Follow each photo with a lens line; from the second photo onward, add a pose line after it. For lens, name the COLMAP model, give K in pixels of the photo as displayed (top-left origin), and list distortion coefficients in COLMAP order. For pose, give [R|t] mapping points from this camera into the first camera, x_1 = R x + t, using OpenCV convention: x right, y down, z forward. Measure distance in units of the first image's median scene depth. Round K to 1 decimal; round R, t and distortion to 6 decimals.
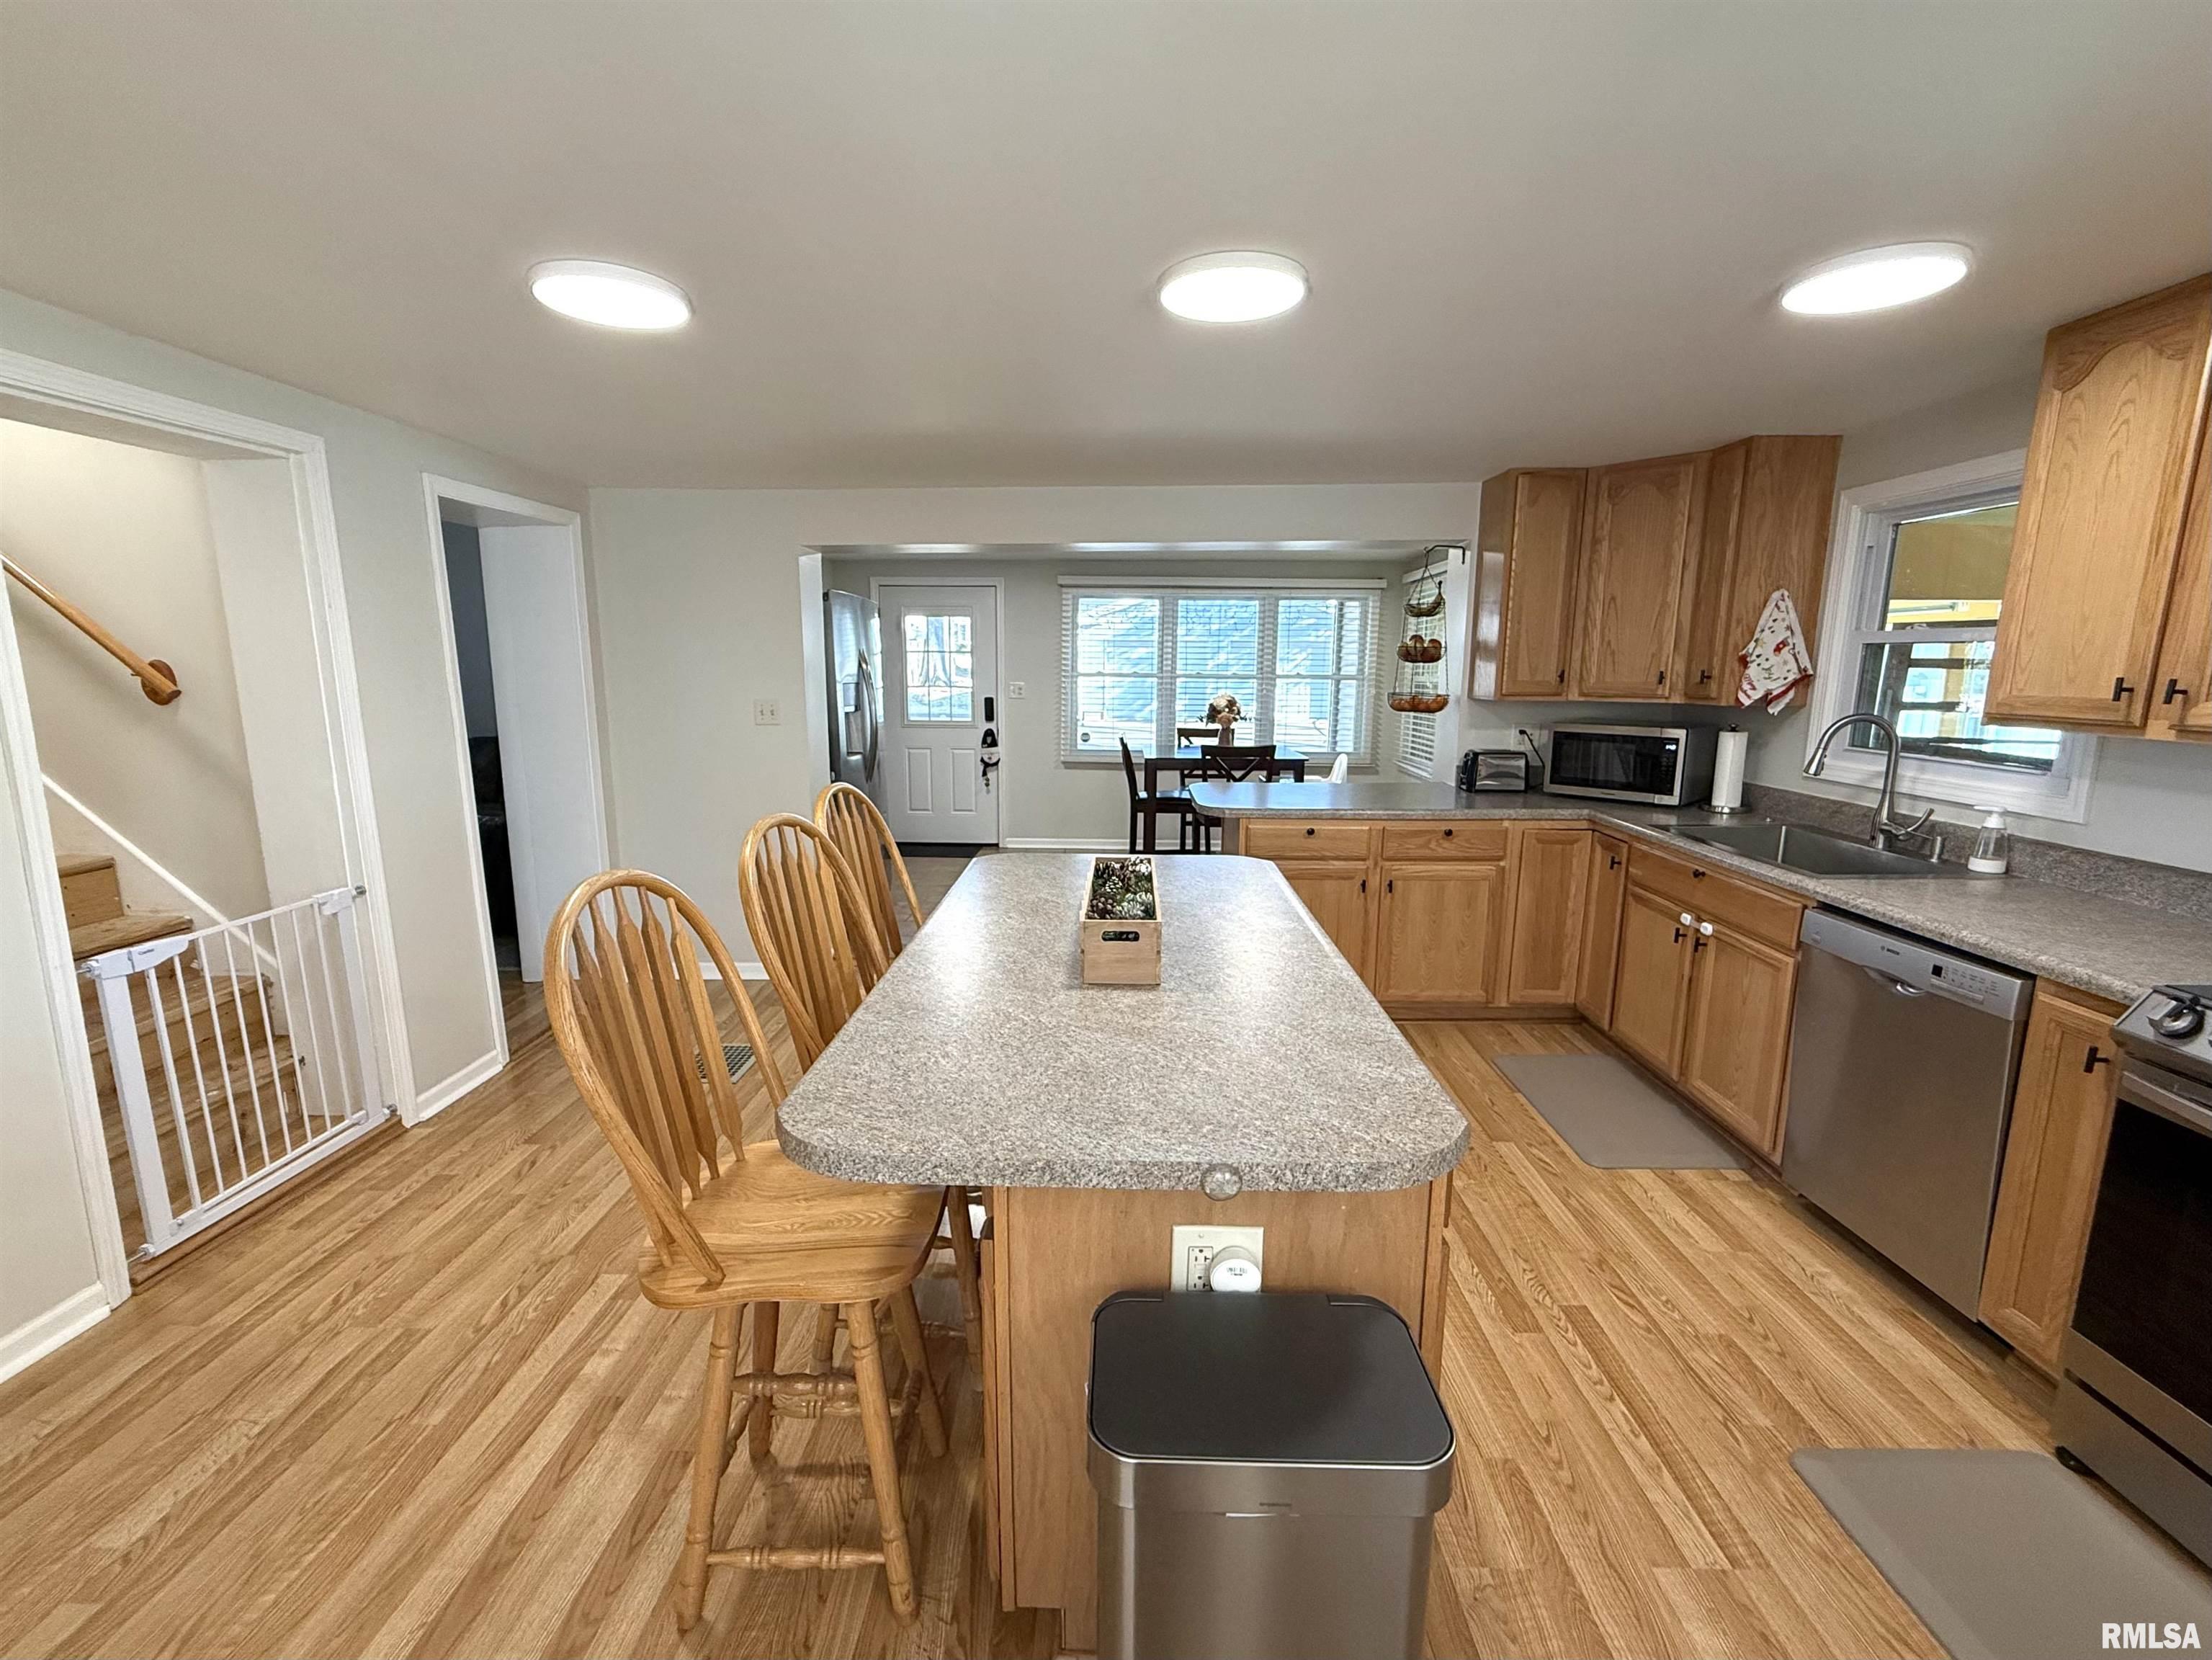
lens RADIAL K [[949.5, 0, 1103.5], [0, 949.5, 835.7], [0, 0, 1]] dist [0.000909, -0.000553]
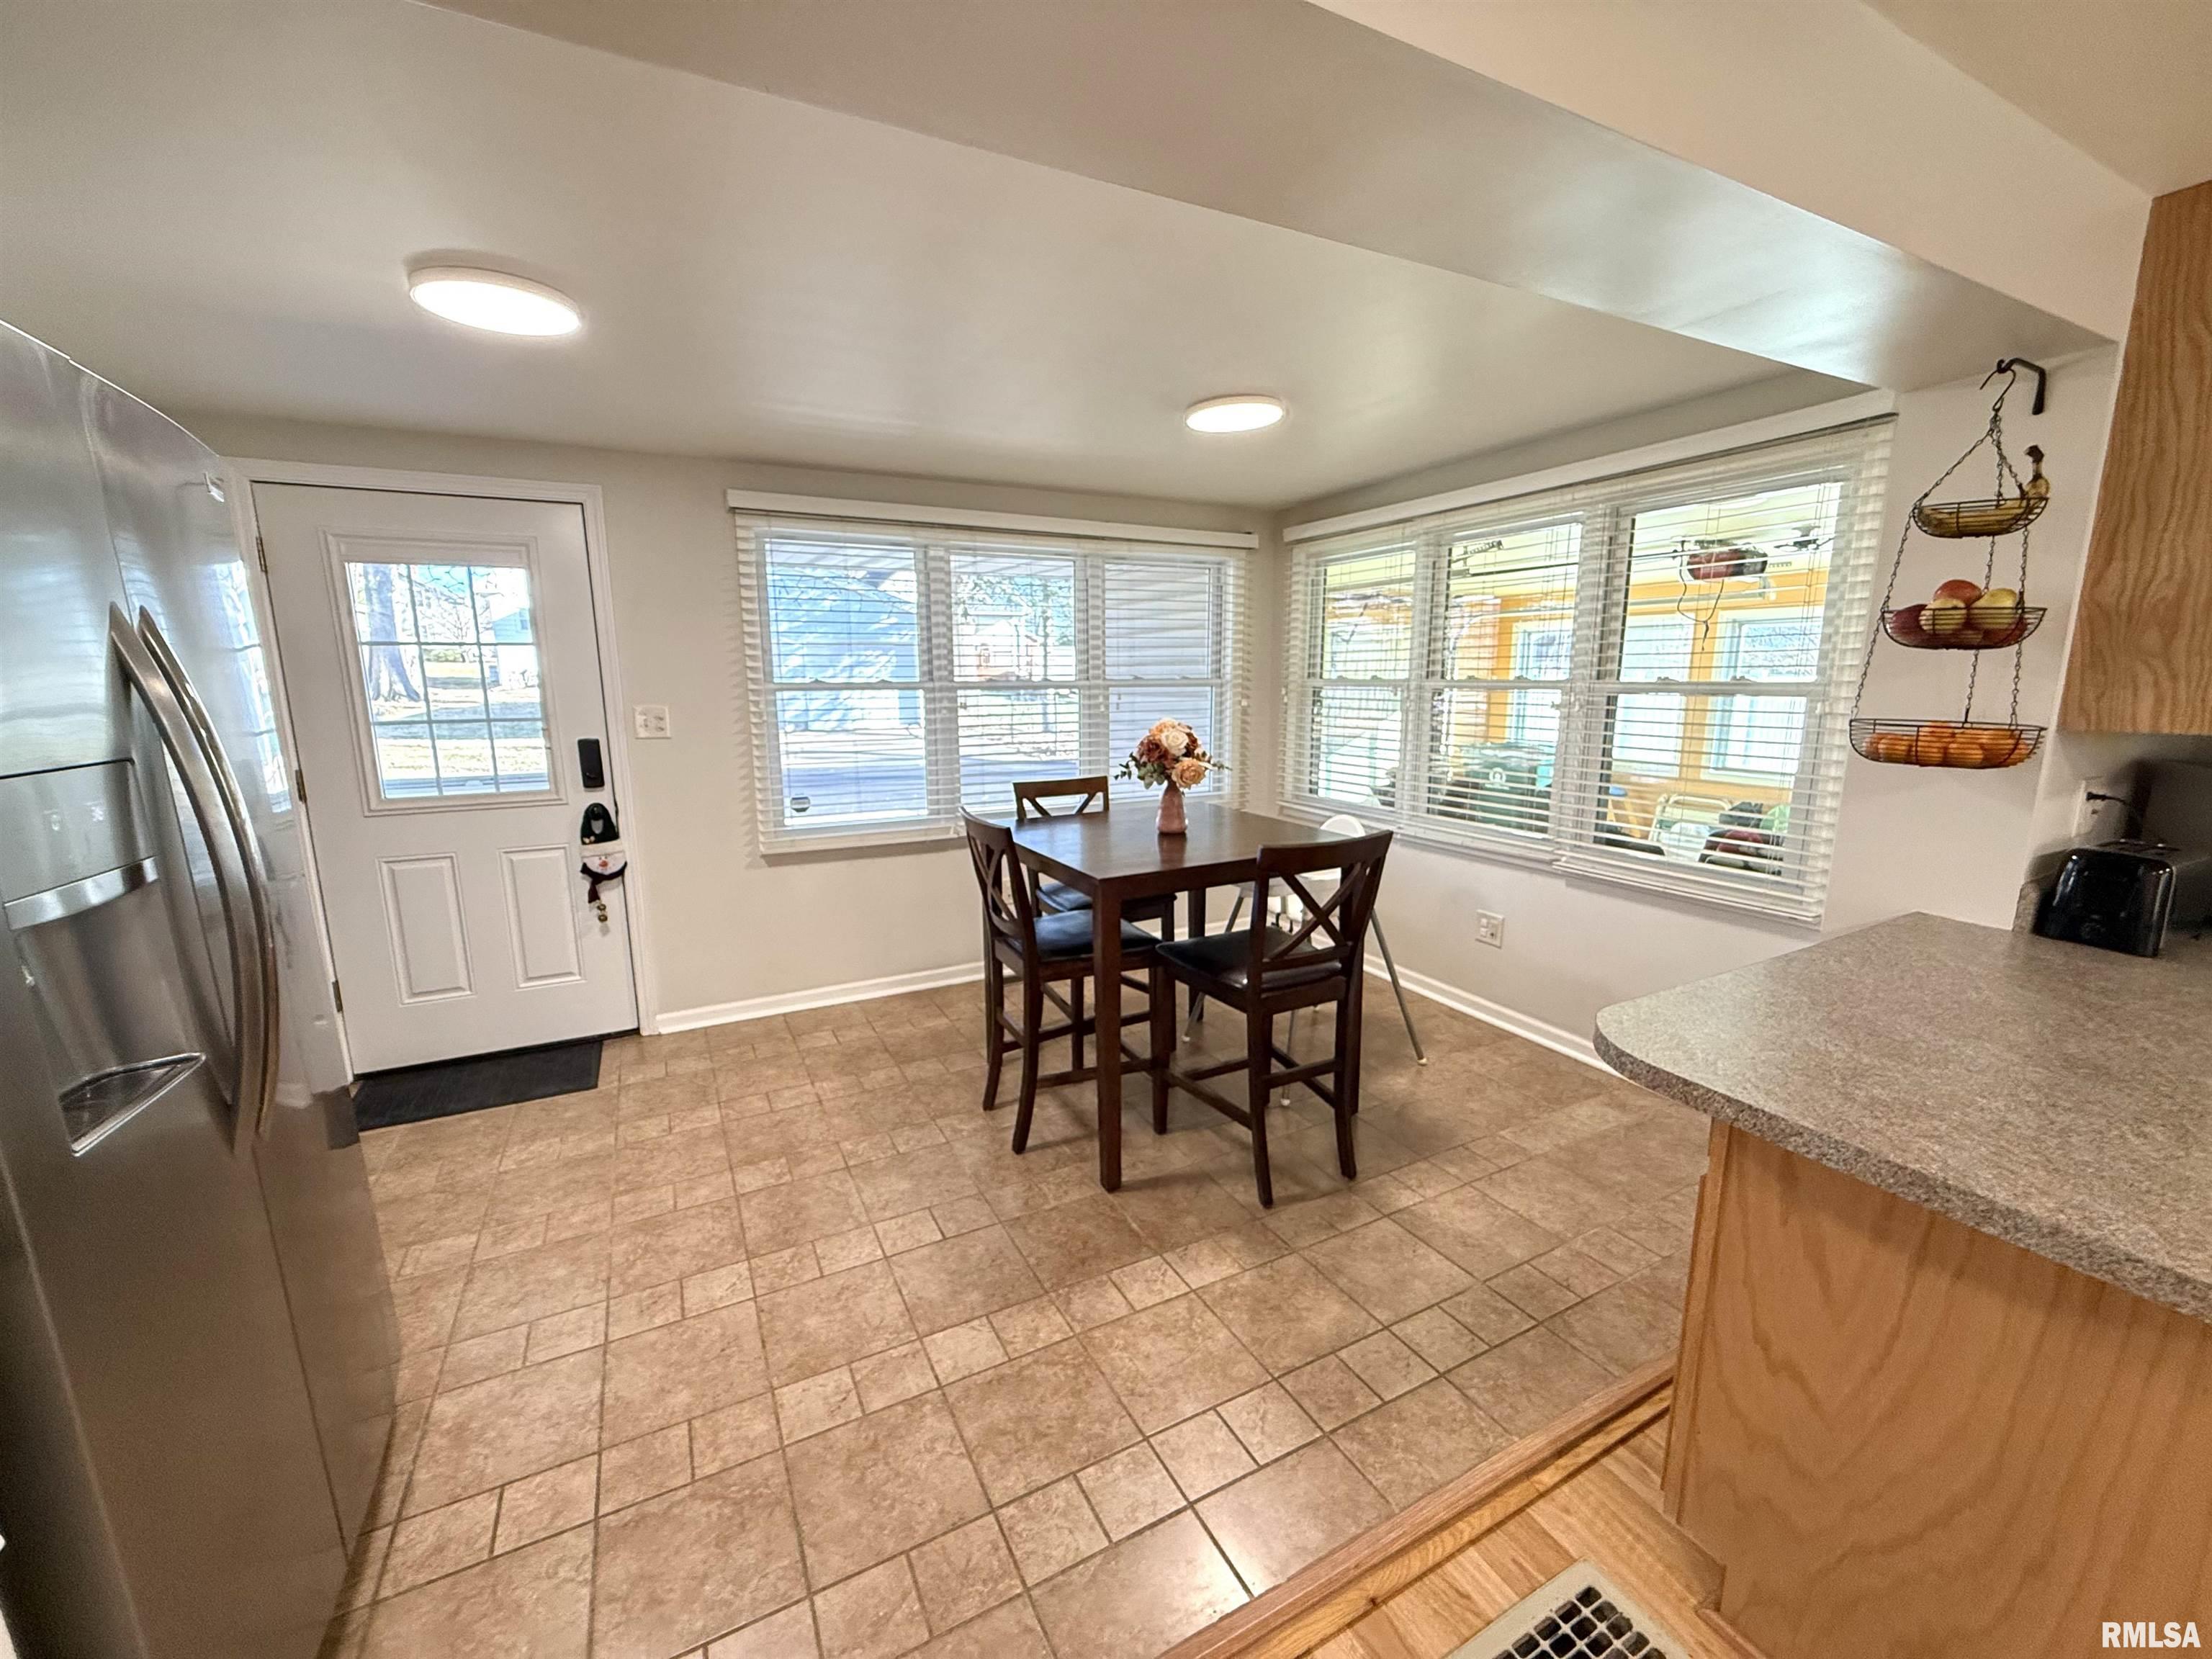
lens RADIAL K [[876.6, 0, 1101.9], [0, 876.6, 835.9], [0, 0, 1]] dist [0.001333, -0.000473]
pose [[0.876547, -0.102752, 0.470221, -0.250837], [0.097265, 0.994606, 0.036027, -0.207077], [-0.471387, 0.014156, 0.881813, 1.149279]]
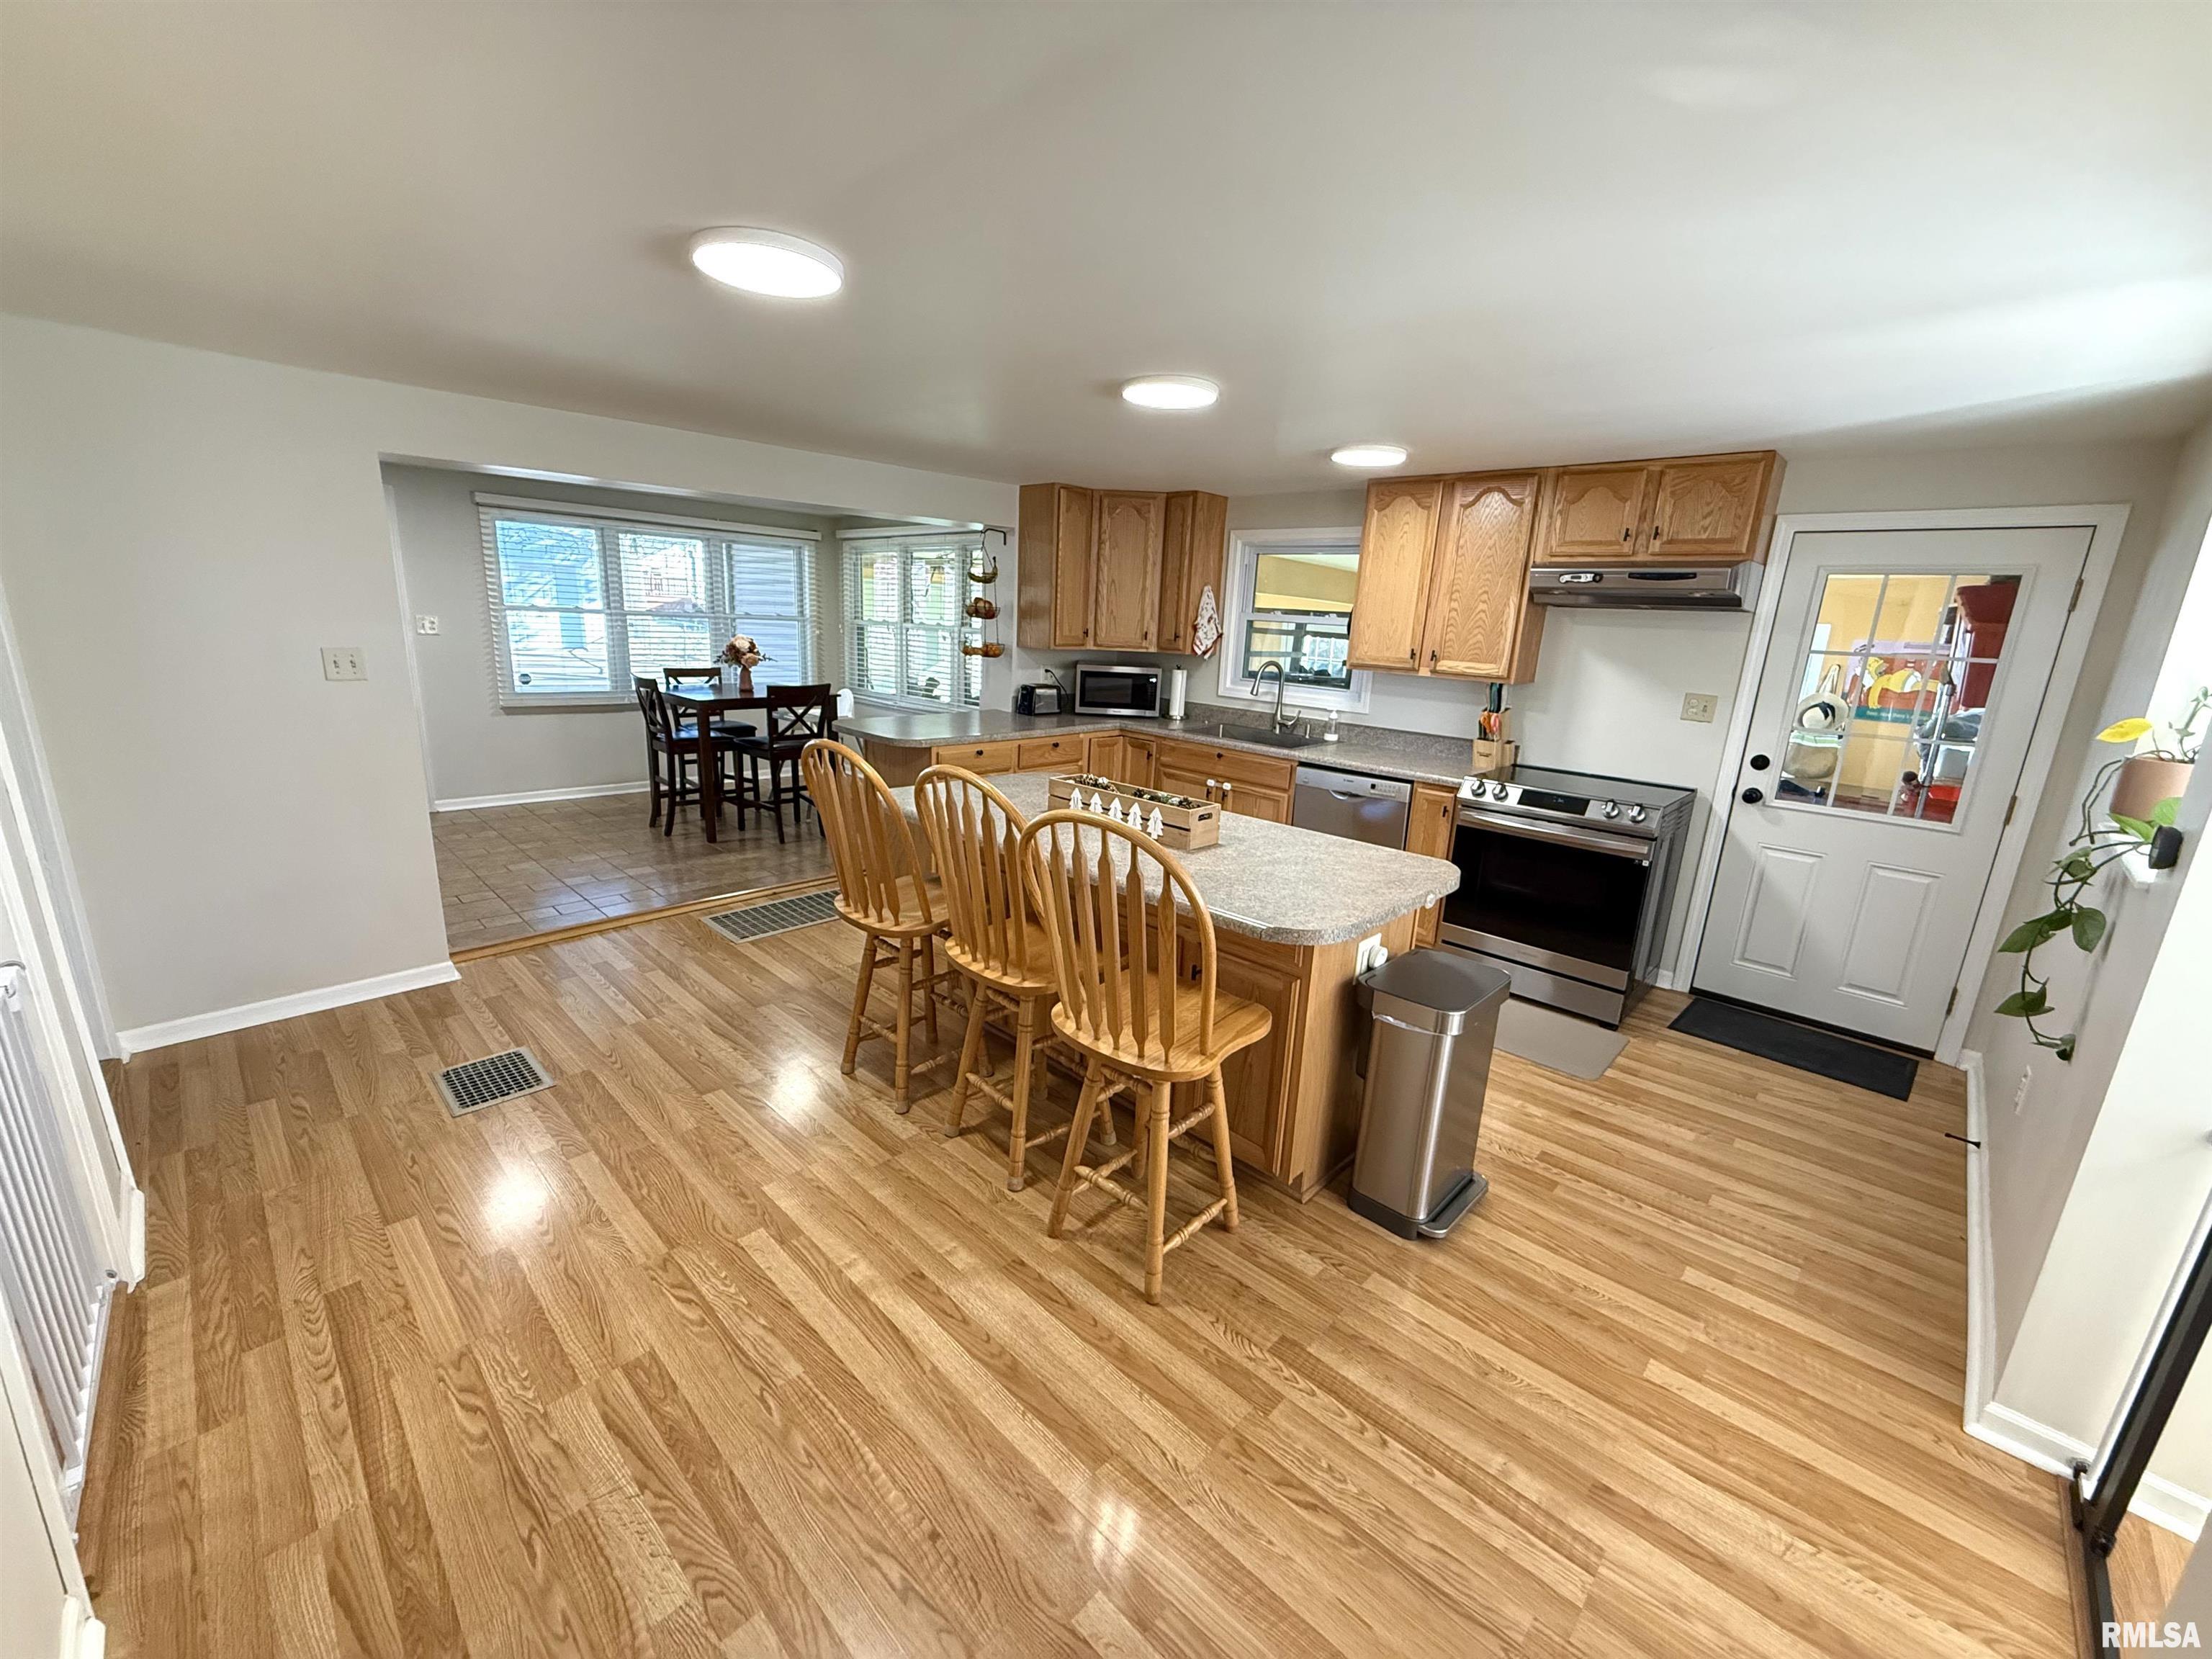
lens RADIAL K [[876.6, 0, 1100.9], [0, 876.6, 832.9], [0, 0, 1]] dist [0.001333, -0.000473]
pose [[0.677414, -0.152512, 0.719618, -0.646430], [0.087900, 0.988044, 0.126656, -0.039180], [-0.730331, -0.022544, 0.682721, 0.062464]]
